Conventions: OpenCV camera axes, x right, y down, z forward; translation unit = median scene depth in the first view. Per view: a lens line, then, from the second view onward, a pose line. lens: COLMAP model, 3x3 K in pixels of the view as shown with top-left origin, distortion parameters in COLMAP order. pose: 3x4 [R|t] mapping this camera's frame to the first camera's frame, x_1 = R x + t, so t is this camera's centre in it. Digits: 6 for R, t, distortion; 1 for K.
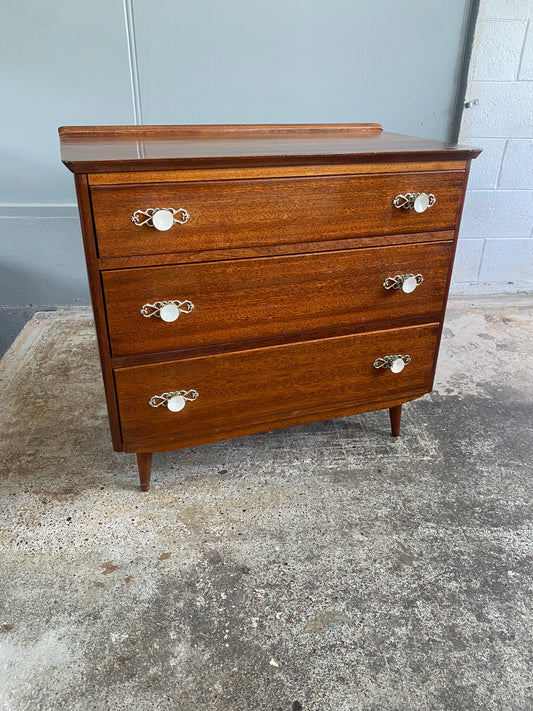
lens RADIAL K [[542.9, 0, 276.6], [0, 542.9, 348.5], [0, 0, 1]] dist [0.010231, -0.008465]
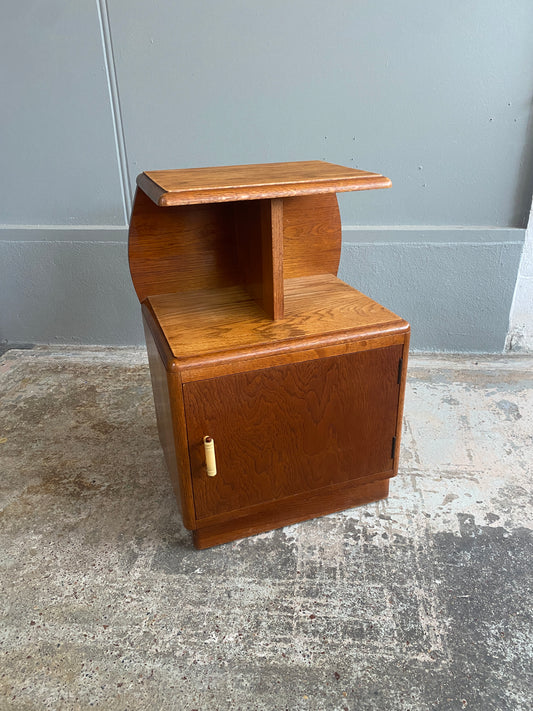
lens RADIAL K [[542.9, 0, 276.0], [0, 542.9, 353.2], [0, 0, 1]] dist [0.010231, -0.008465]
pose [[0.981513, 0.053287, -0.183830, 0.210627], [-0.054830, 0.998490, -0.003317, -0.130725], [0.183375, 0.013335, 0.982953, 0.367029]]
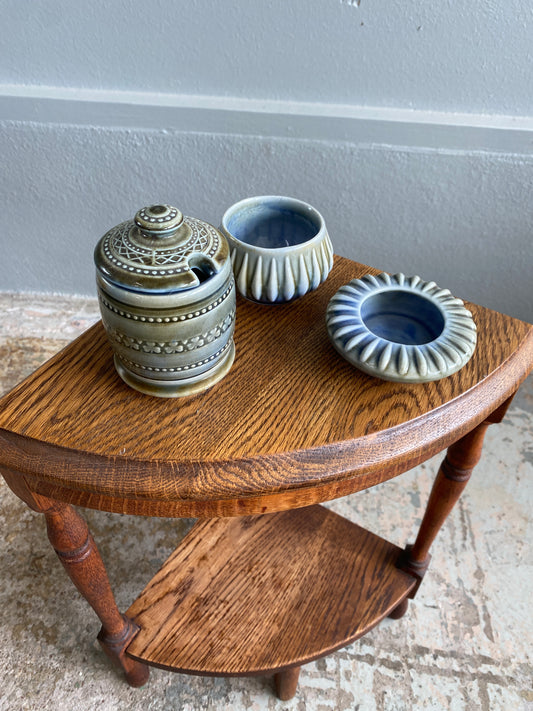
lens RADIAL K [[542.9, 0, 272.3], [0, 542.9, 351.6], [0, 0, 1]] dist [0.010231, -0.008465]
pose [[0.981504, 0.147688, -0.121808, 0.110540], [-0.102792, 0.943344, 0.315493, -0.352554], [0.161502, -0.297137, 0.941077, 0.906415]]
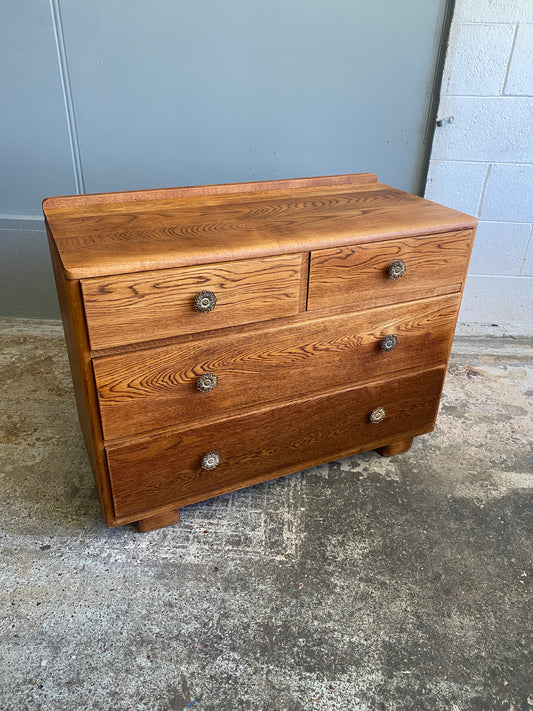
lens RADIAL K [[542.9, 0, 271.3], [0, 542.9, 346.9], [0, 0, 1]] dist [0.010231, -0.008465]
pose [[0.986808, 0.083319, -0.138807, 0.359568], [-0.078180, 0.996051, 0.042081, -0.169067], [0.141765, -0.030674, 0.989425, 0.156517]]
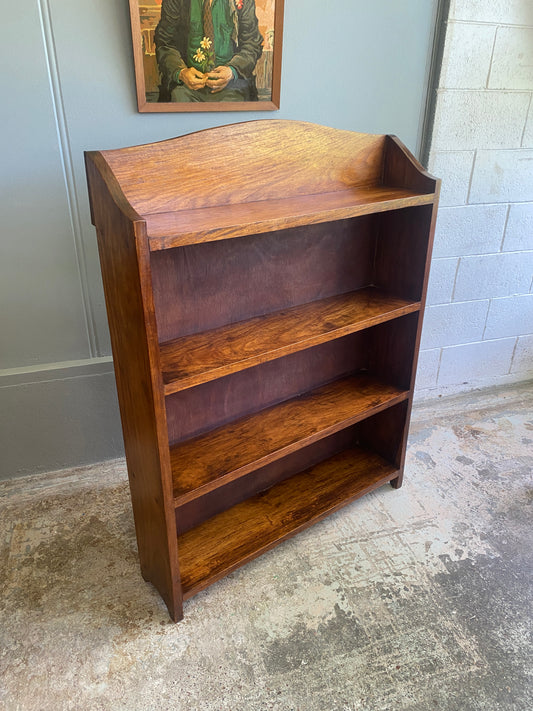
lens RADIAL K [[542.9, 0, 274.0], [0, 542.9, 346.1], [0, 0, 1]] dist [0.010231, -0.008465]
pose [[0.976351, -0.096242, 0.193590, -0.197572], [0.098460, 0.995139, -0.001845, -0.397568], [-0.192472, 0.020862, 0.981081, 0.122145]]
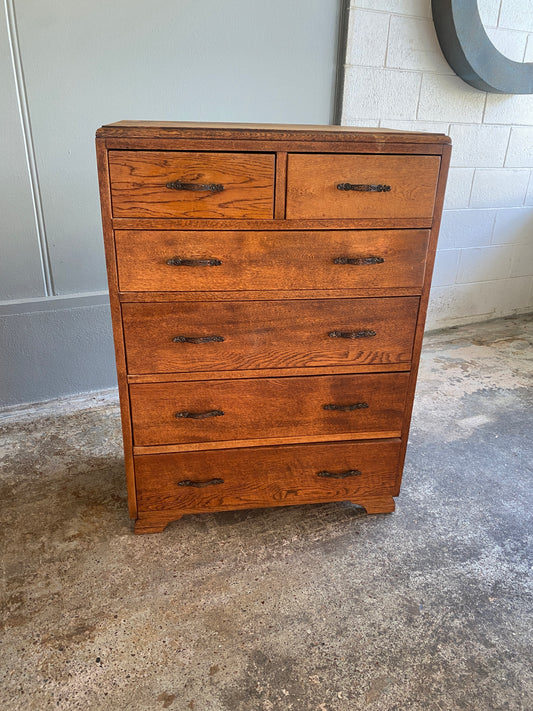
lens RADIAL K [[542.9, 0, 277.0], [0, 542.9, 349.1], [0, 0, 1]] dist [0.010231, -0.008465]
pose [[0.942526, -0.121485, 0.311266, -0.270002], [0.136496, 0.990278, -0.026816, -0.144677], [-0.304982, 0.067762, 0.949945, -0.055030]]
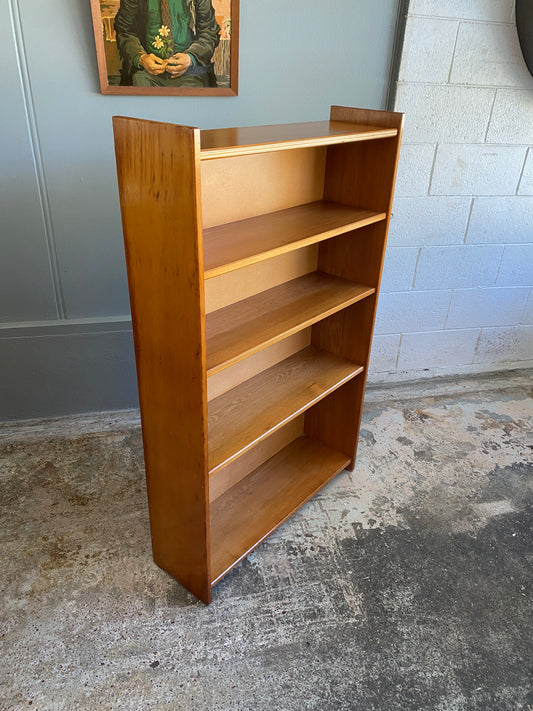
lens RADIAL K [[542.9, 0, 277.4], [0, 542.9, 349.1], [0, 0, 1]] dist [0.010231, -0.008465]
pose [[0.991037, -0.035254, 0.128854, 0.015816], [0.030700, 0.998838, 0.037162, -0.371978], [-0.130014, -0.032874, 0.990967, -0.008905]]
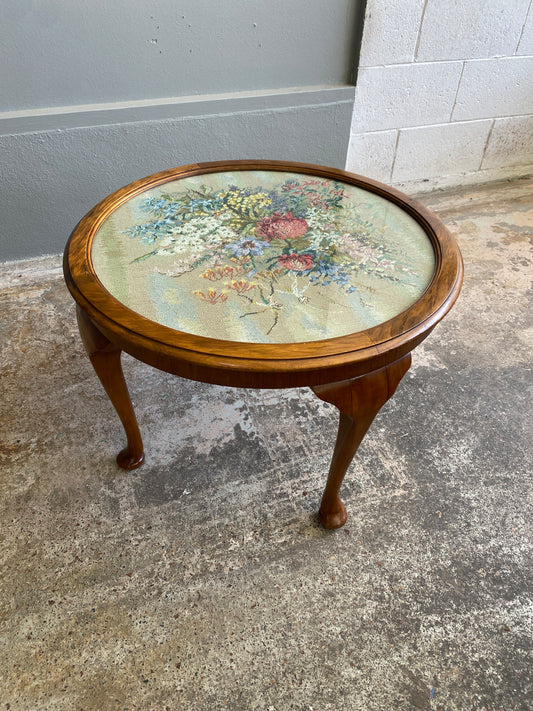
lens RADIAL K [[542.9, 0, 272.6], [0, 542.9, 346.8], [0, 0, 1]] dist [0.010231, -0.008465]
pose [[0.964694, -0.161337, 0.208173, -0.020913], [0.102815, 0.958389, 0.266309, -0.217920], [-0.242476, -0.235503, 0.941139, 0.377988]]
